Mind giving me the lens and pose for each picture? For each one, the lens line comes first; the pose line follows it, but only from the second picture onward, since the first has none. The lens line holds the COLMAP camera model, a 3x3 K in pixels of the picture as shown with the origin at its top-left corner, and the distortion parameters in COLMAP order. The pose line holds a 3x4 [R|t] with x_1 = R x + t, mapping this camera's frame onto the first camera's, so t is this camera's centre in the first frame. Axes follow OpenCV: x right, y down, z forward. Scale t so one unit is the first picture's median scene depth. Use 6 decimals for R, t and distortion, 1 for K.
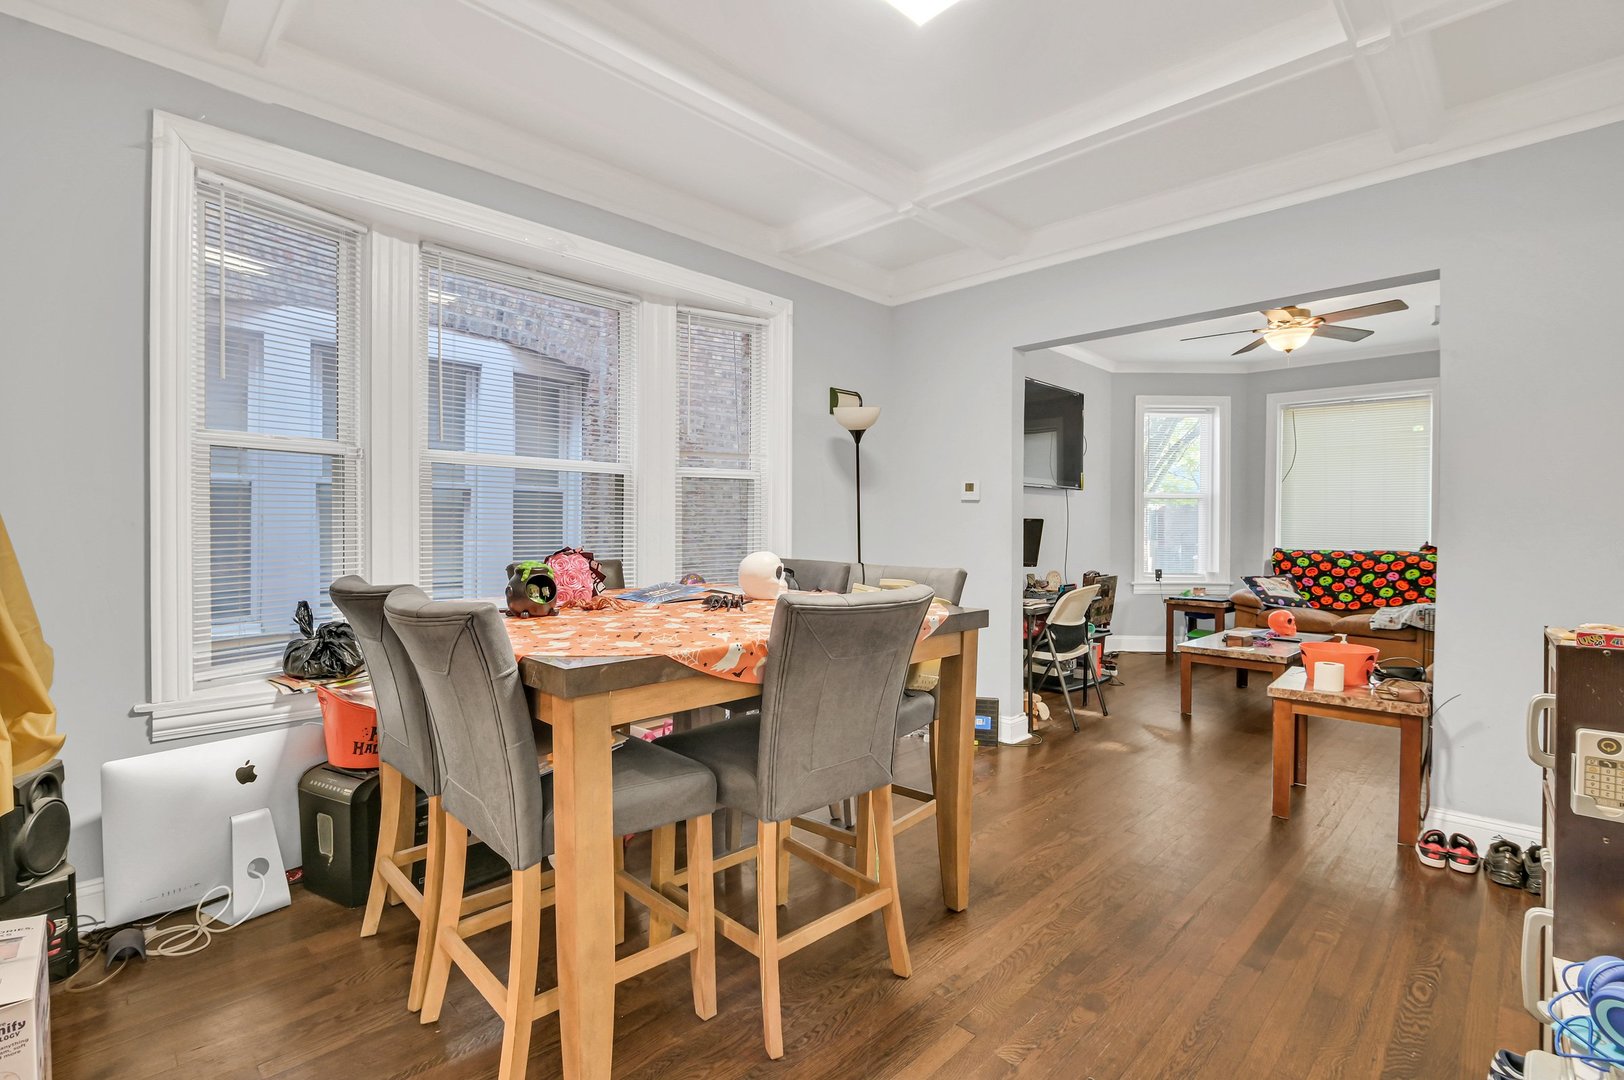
lens RADIAL K [[743.1, 0, 812.9], [0, 743.1, 531.6], [0, 0, 1]] dist [-0.000322, -0.000043]
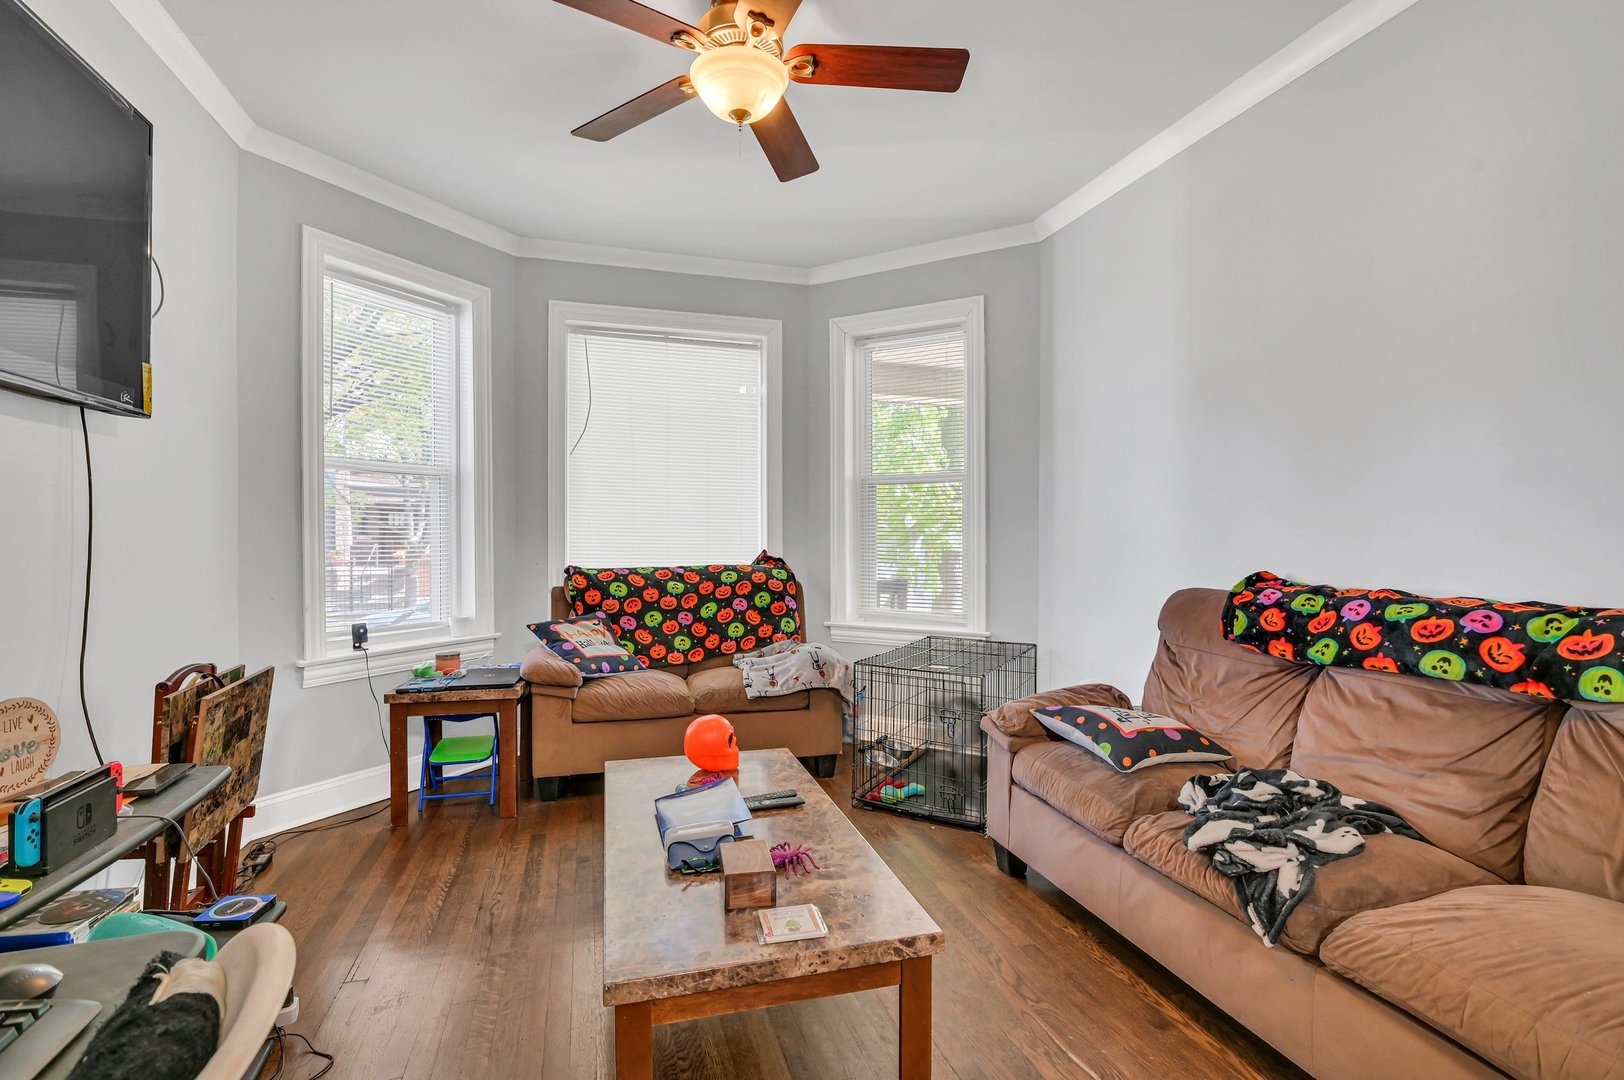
lens RADIAL K [[743.1, 0, 812.9], [0, 743.1, 531.6], [0, 0, 1]] dist [-0.000322, -0.000043]
pose [[0.466652, -0.007896, 0.884406, 0.214369], [0.008701, 0.999953, 0.004336, -0.006508], [-0.884398, 0.005672, 0.466699, 0.601246]]
